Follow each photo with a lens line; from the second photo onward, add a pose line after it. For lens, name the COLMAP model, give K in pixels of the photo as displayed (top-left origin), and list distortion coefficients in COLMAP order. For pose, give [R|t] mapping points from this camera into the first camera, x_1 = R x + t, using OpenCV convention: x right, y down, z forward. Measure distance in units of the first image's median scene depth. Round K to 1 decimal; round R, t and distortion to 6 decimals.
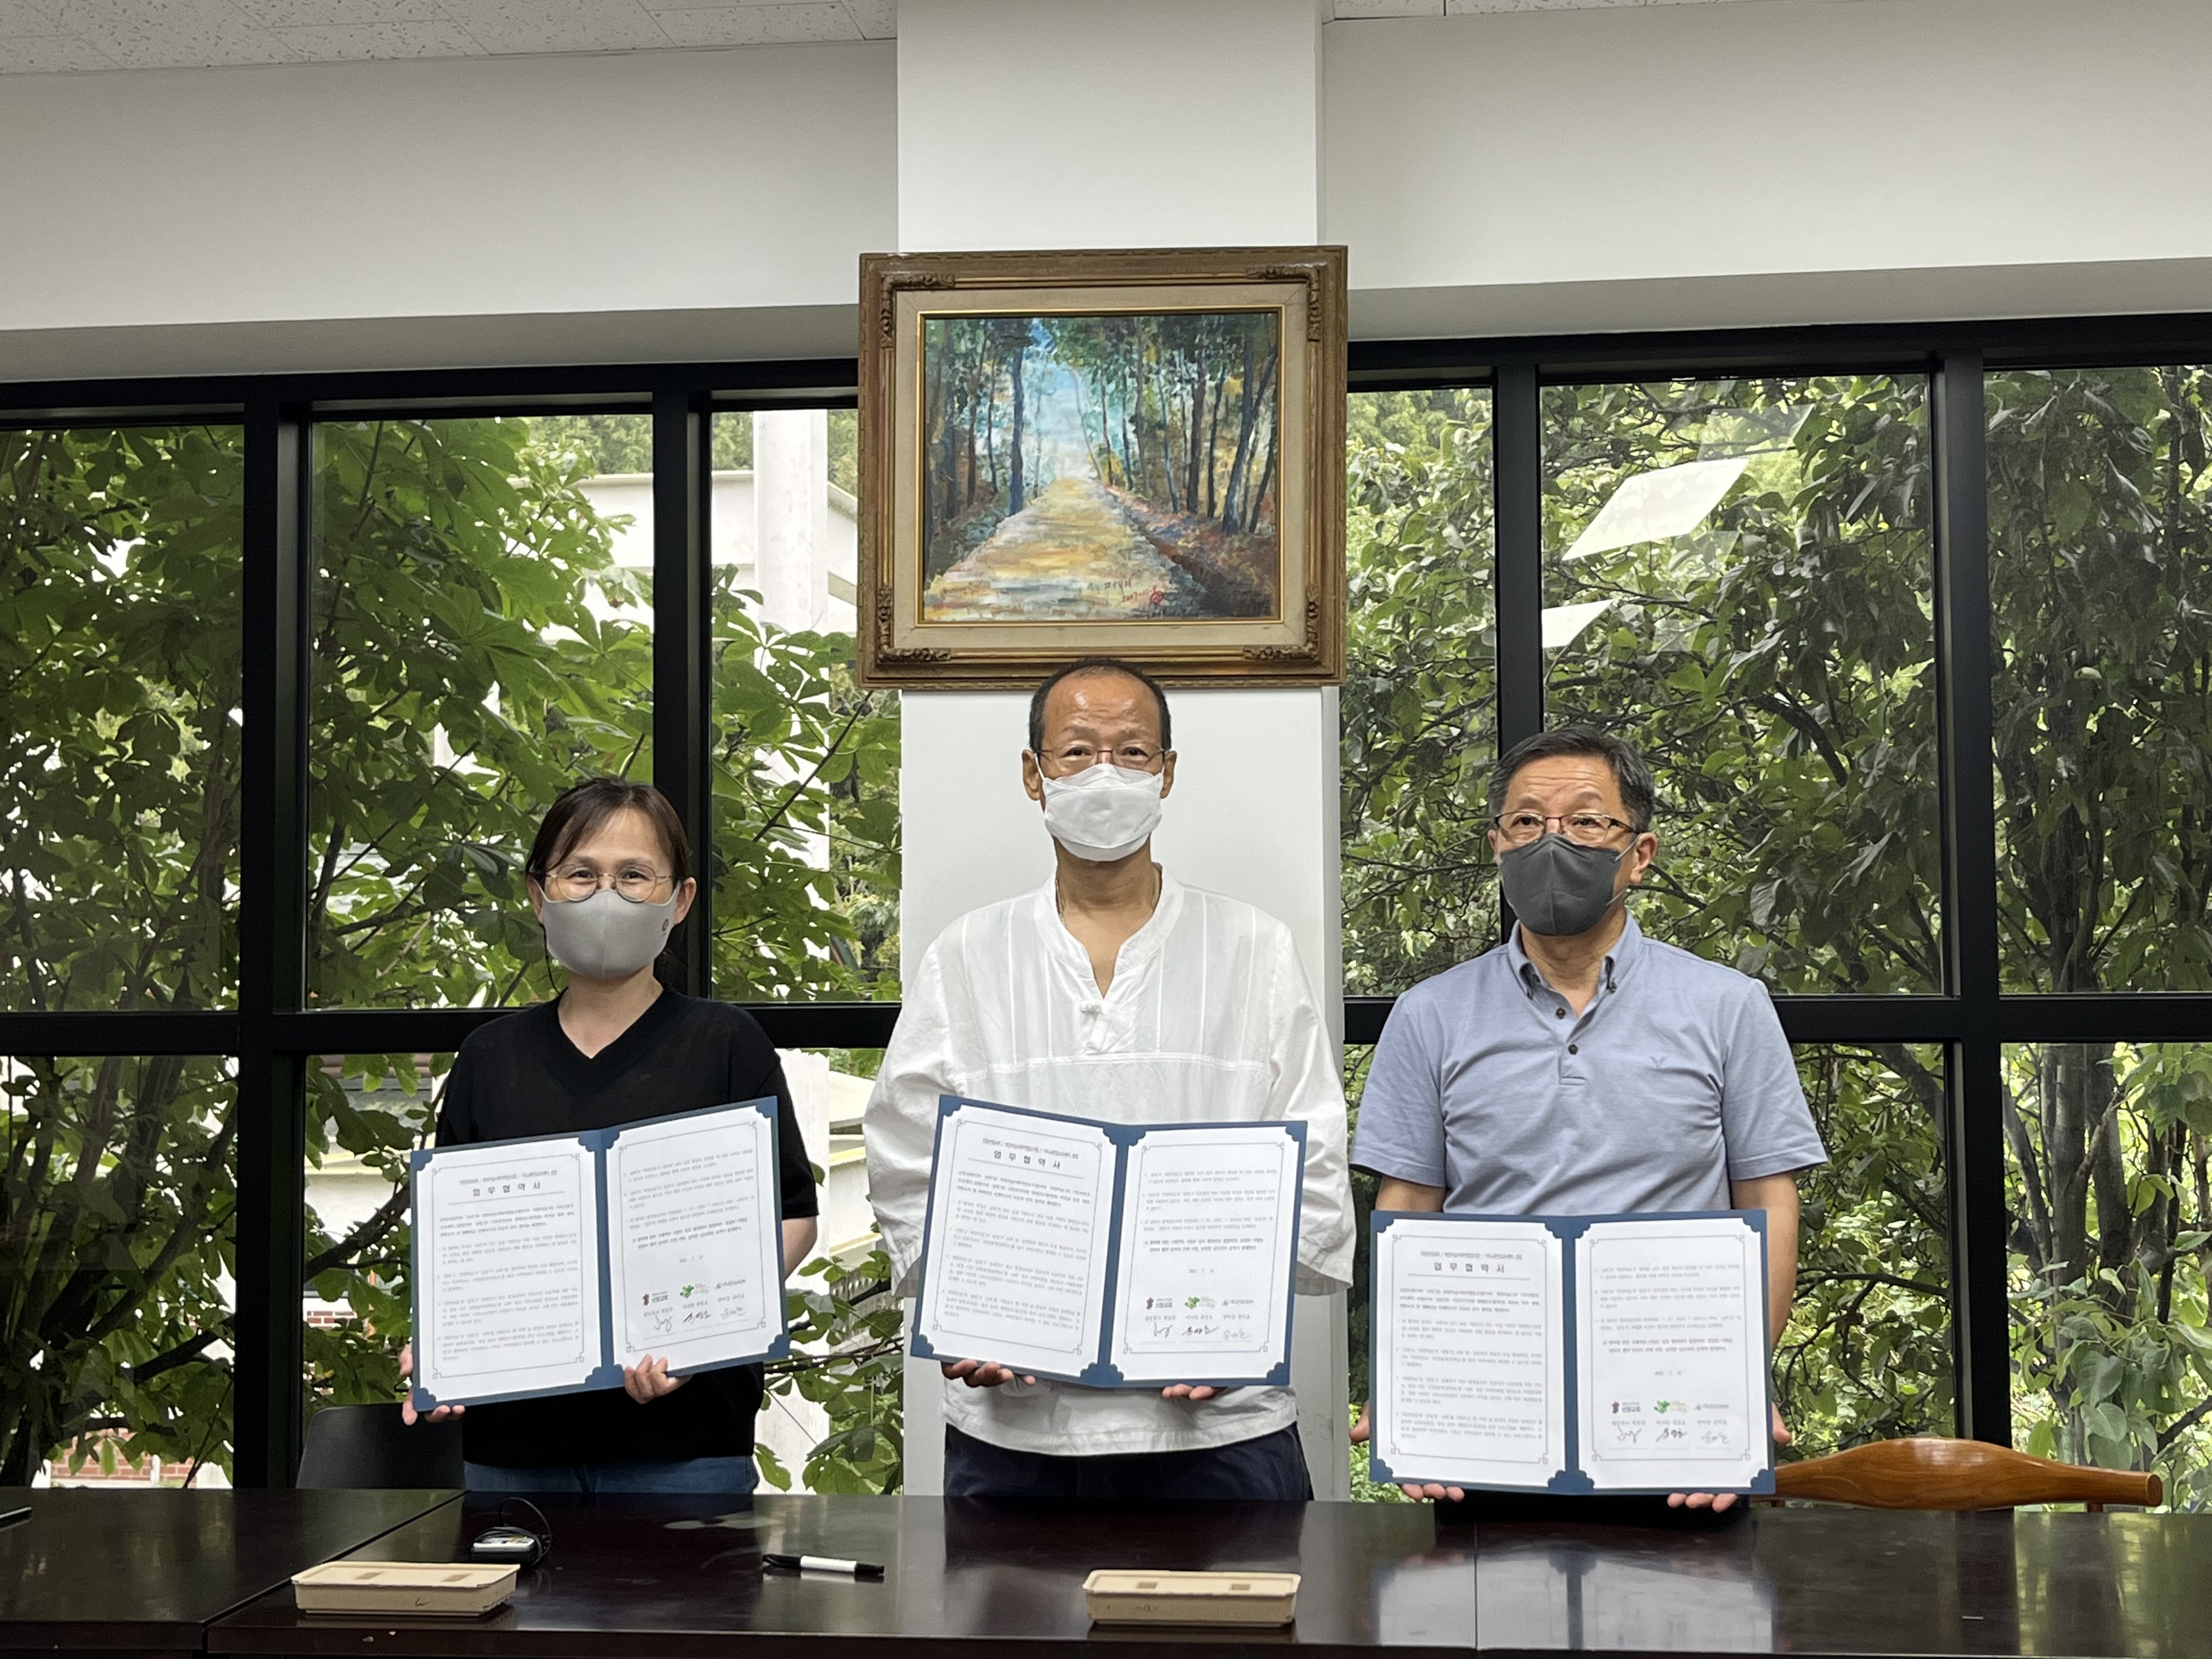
lens RADIAL K [[2907.2, 0, 1128.8], [0, 2907.2, 813.9], [0, 0, 1]] dist [0.031426, 0.000000]
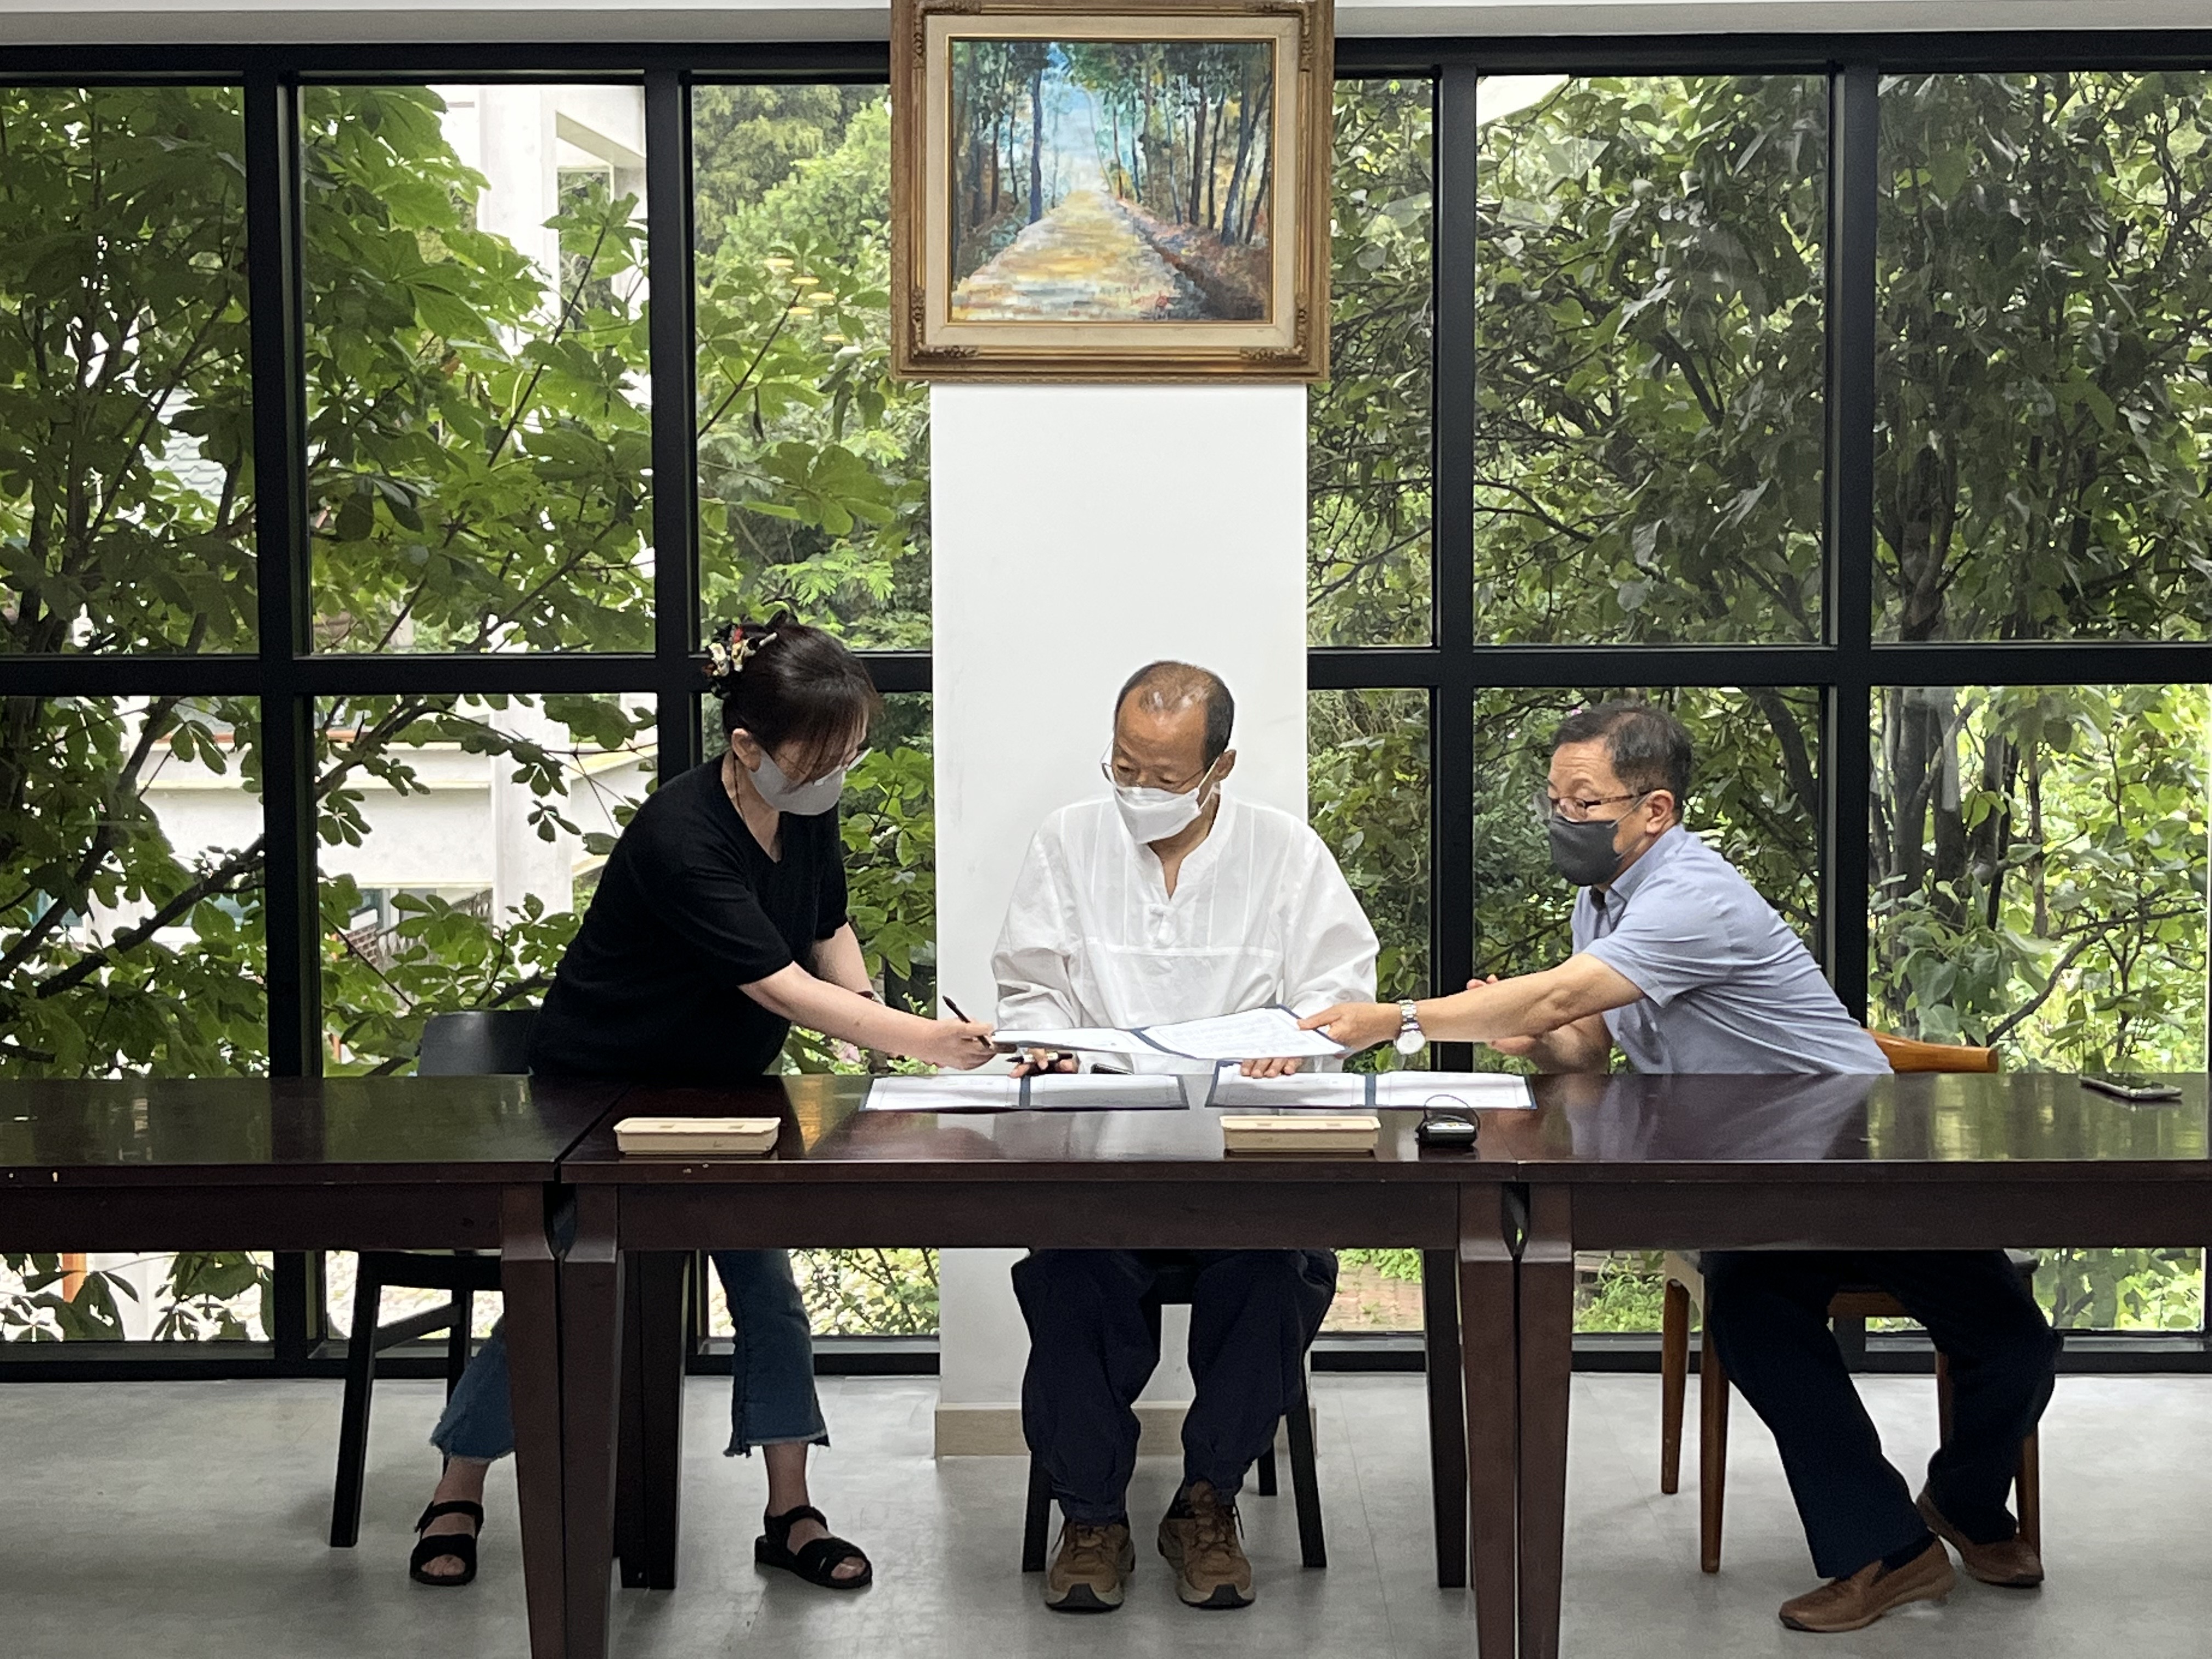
lens RADIAL K [[3889.1, 0, 1059.9], [0, 3889.1, 875.8], [0, 0, 1]] dist [0.046609, 0.000000]
pose [[0.994283, -0.008179, 0.106463, -0.189414], [-0.008133, 0.988365, 0.151886, -0.082402], [-0.106467, -0.151883, 0.982648, -0.501218]]
